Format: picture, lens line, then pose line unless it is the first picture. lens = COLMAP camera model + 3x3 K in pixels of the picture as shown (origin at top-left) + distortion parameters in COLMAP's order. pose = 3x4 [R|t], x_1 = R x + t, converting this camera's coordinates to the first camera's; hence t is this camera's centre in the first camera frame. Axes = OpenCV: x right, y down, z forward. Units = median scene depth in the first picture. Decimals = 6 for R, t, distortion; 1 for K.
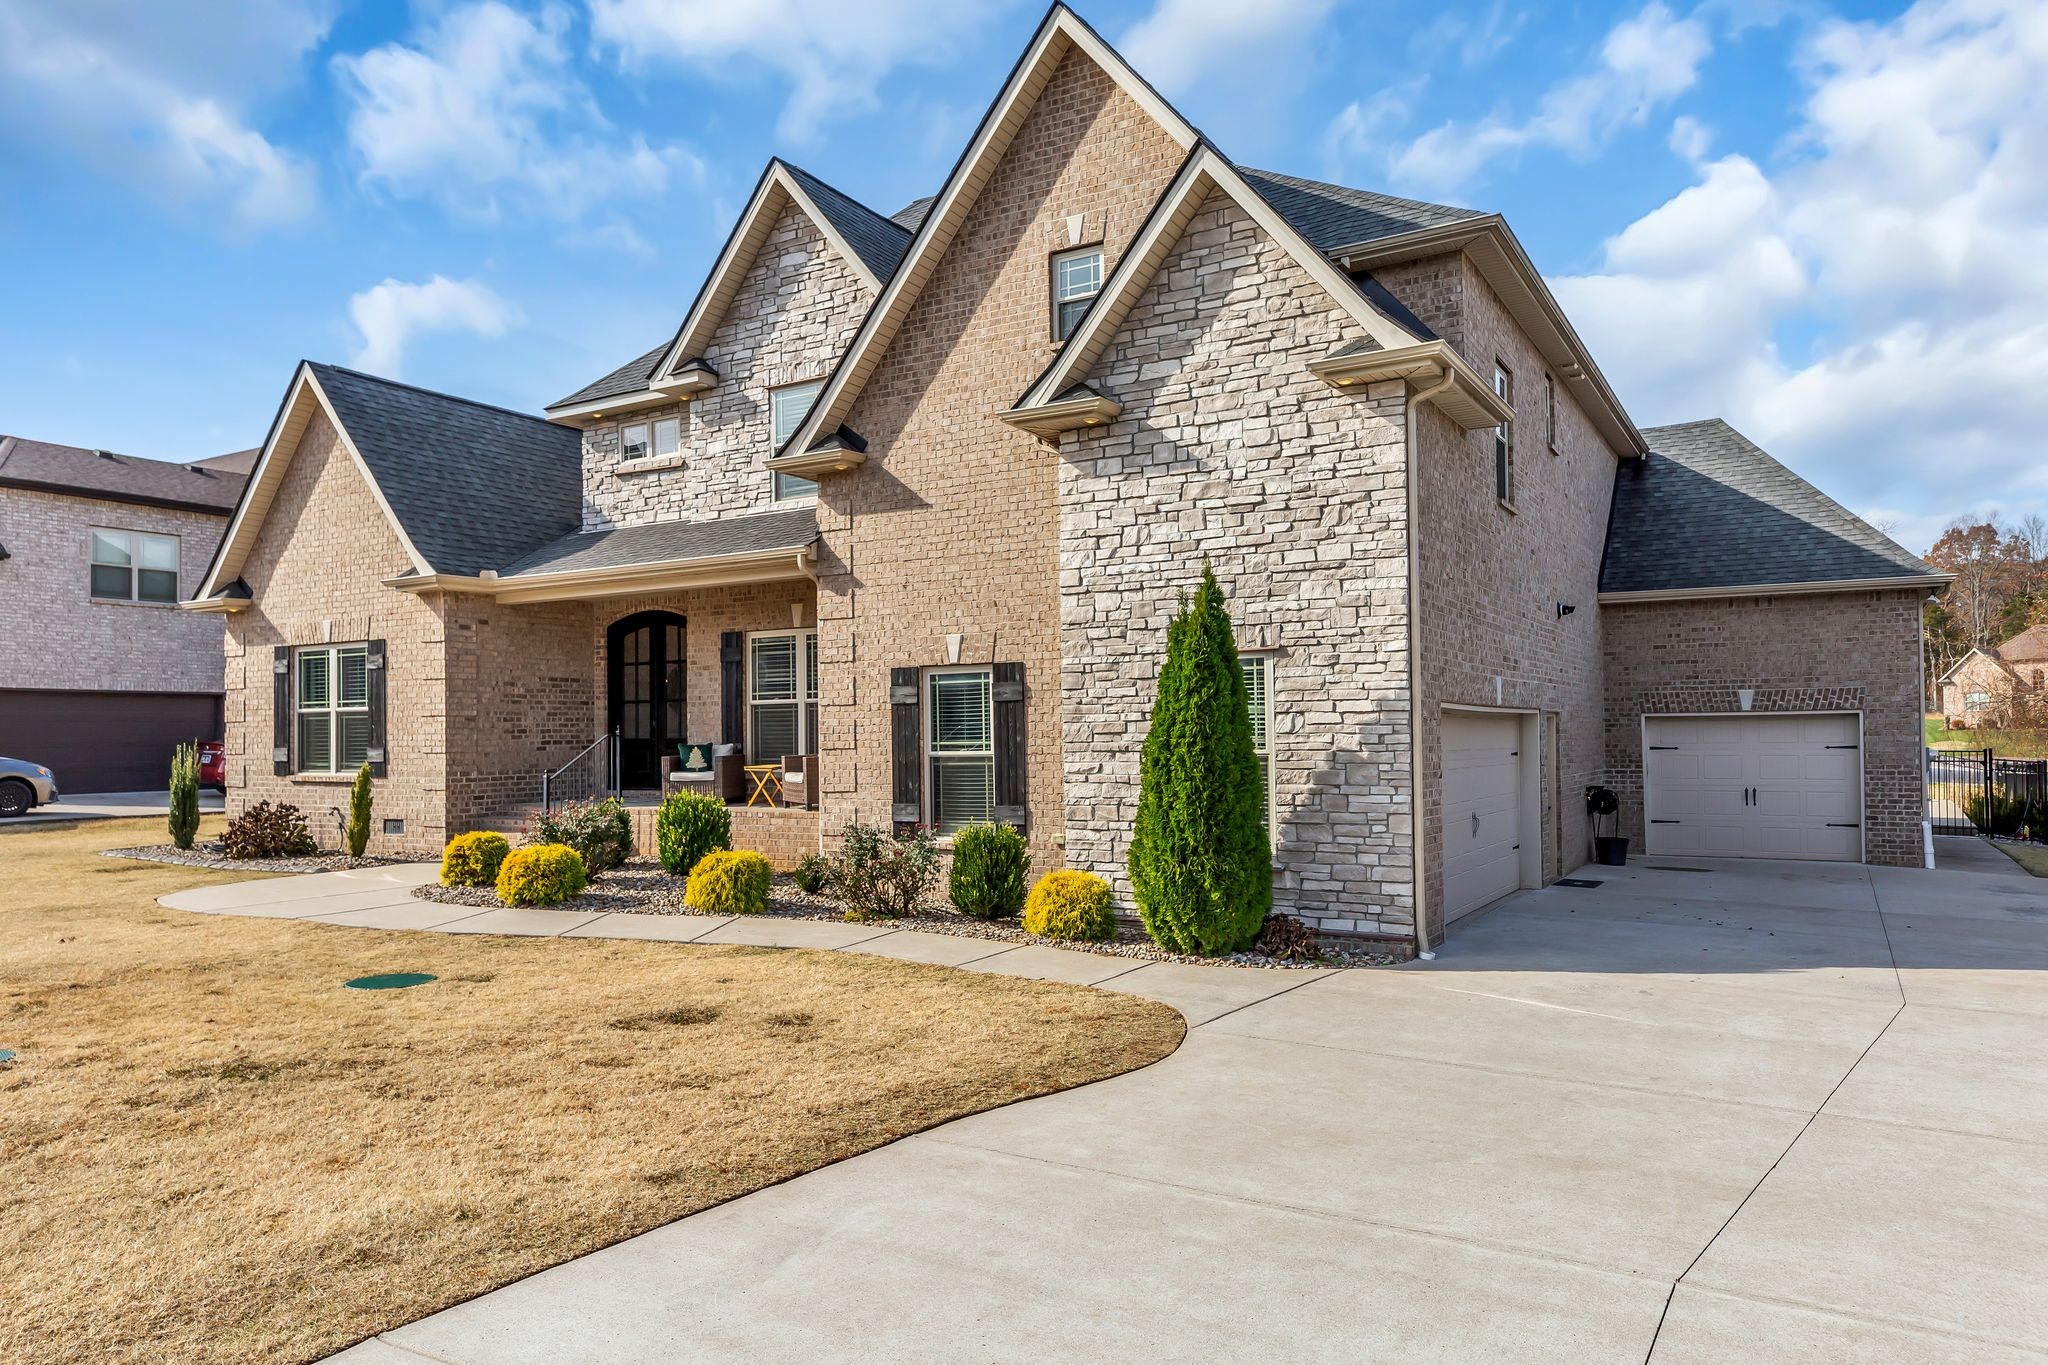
lens RADIAL K [[1354.6, 0, 1022.4], [0, 1354.6, 693.9], [0, 0, 1]] dist [0.003946, 0.001058]
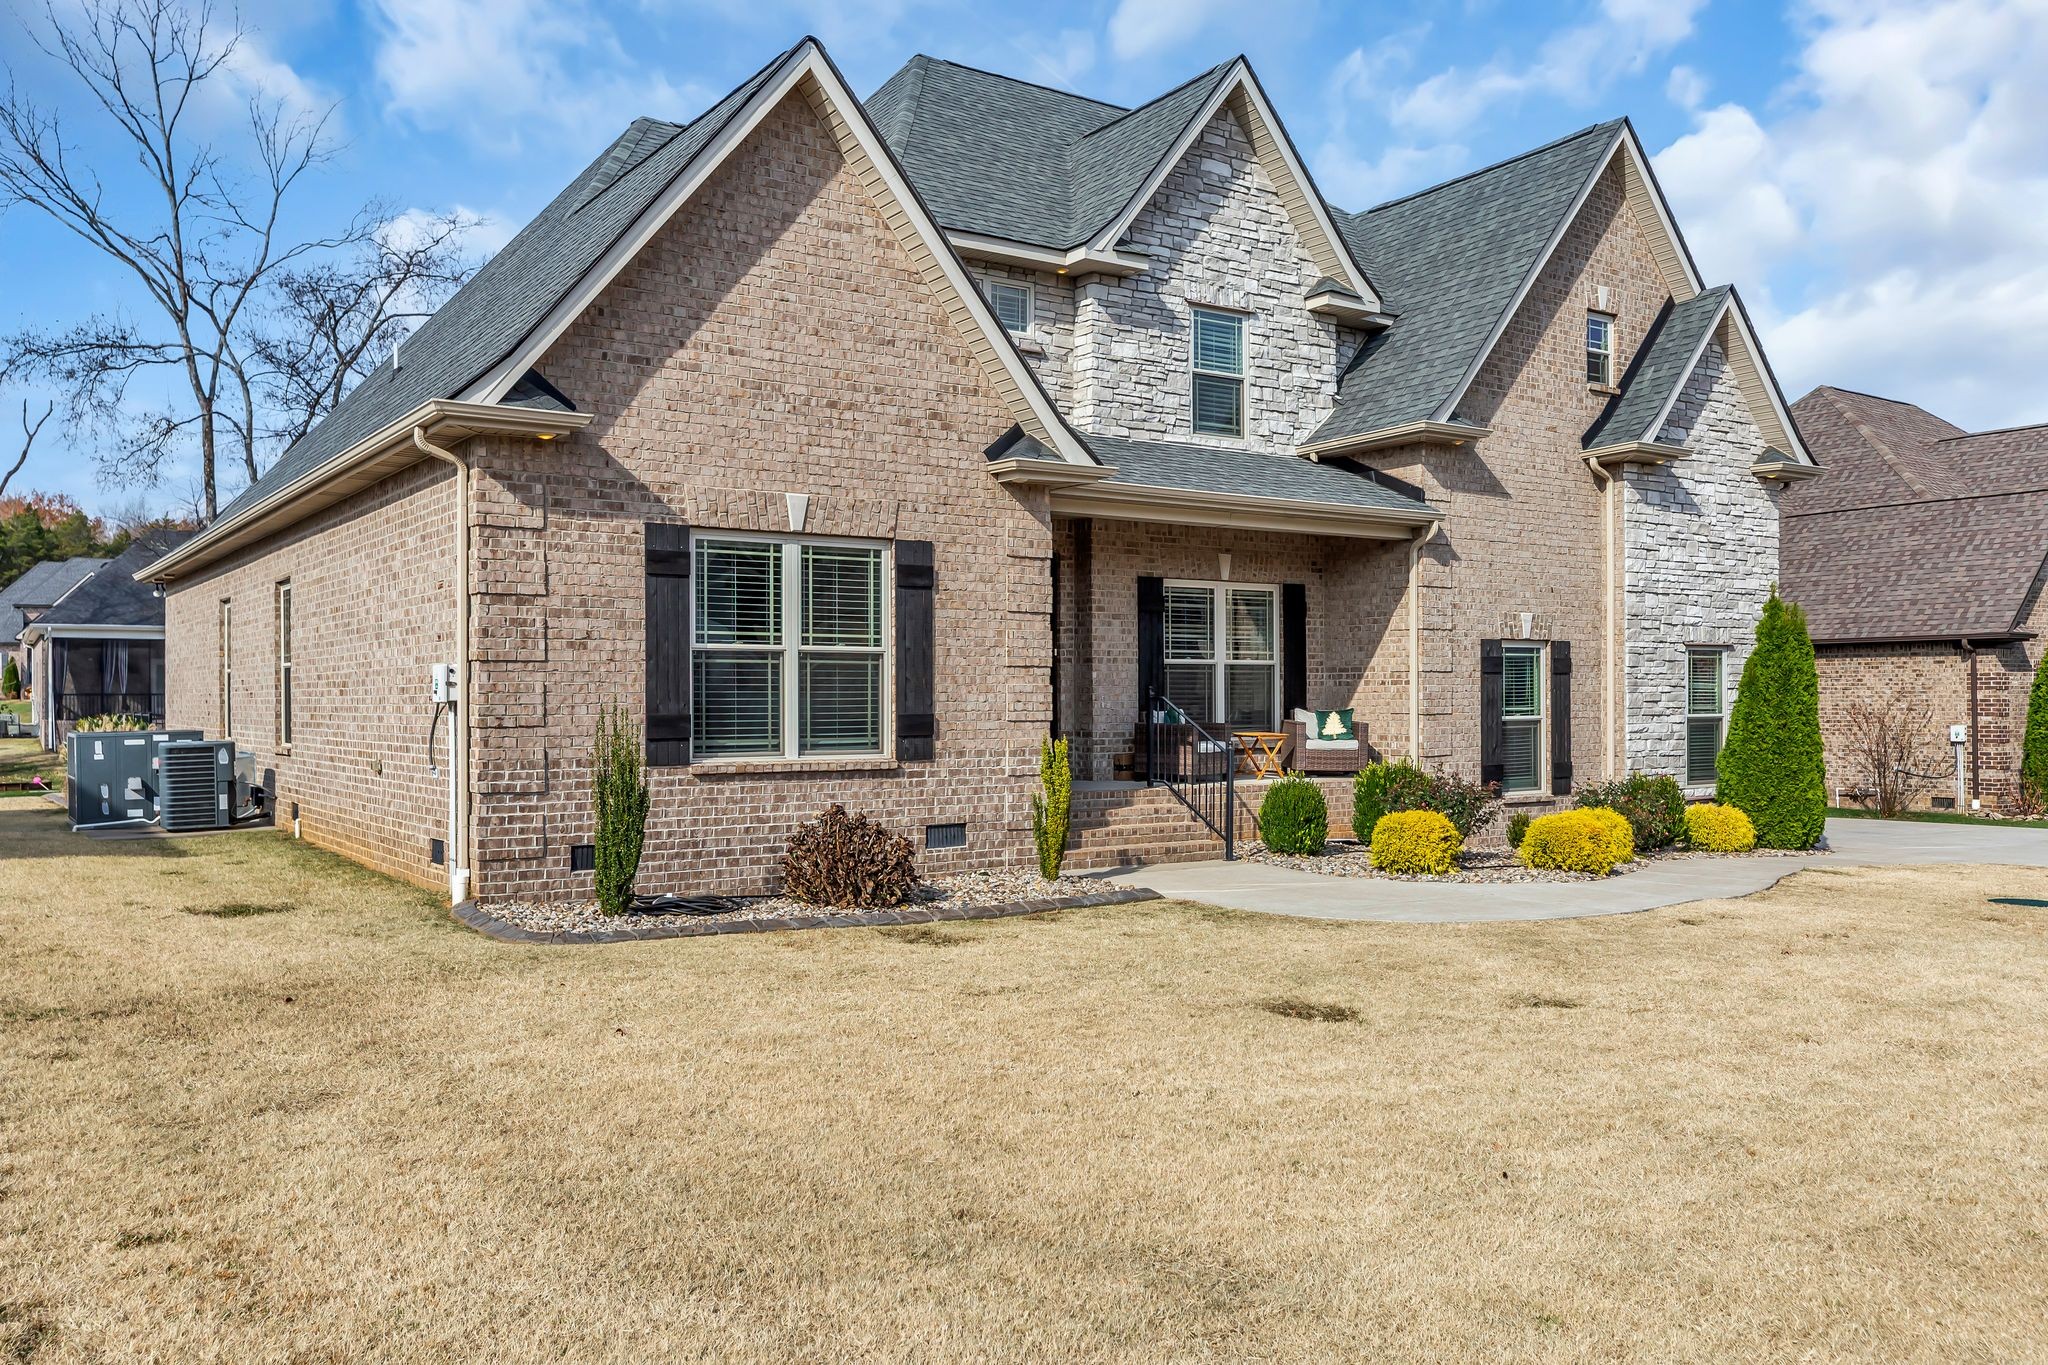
lens RADIAL K [[1592.5, 0, 1022.8], [0, 1592.5, 686.9], [0, 0, 1]] dist [-0.006108, 0.001378]
pose [[0.414682, 0.018278, 0.909783, -1.147415], [-0.030727, 0.999509, -0.006075, 0.031251], [-0.909447, -0.025435, 0.415040, 0.658798]]
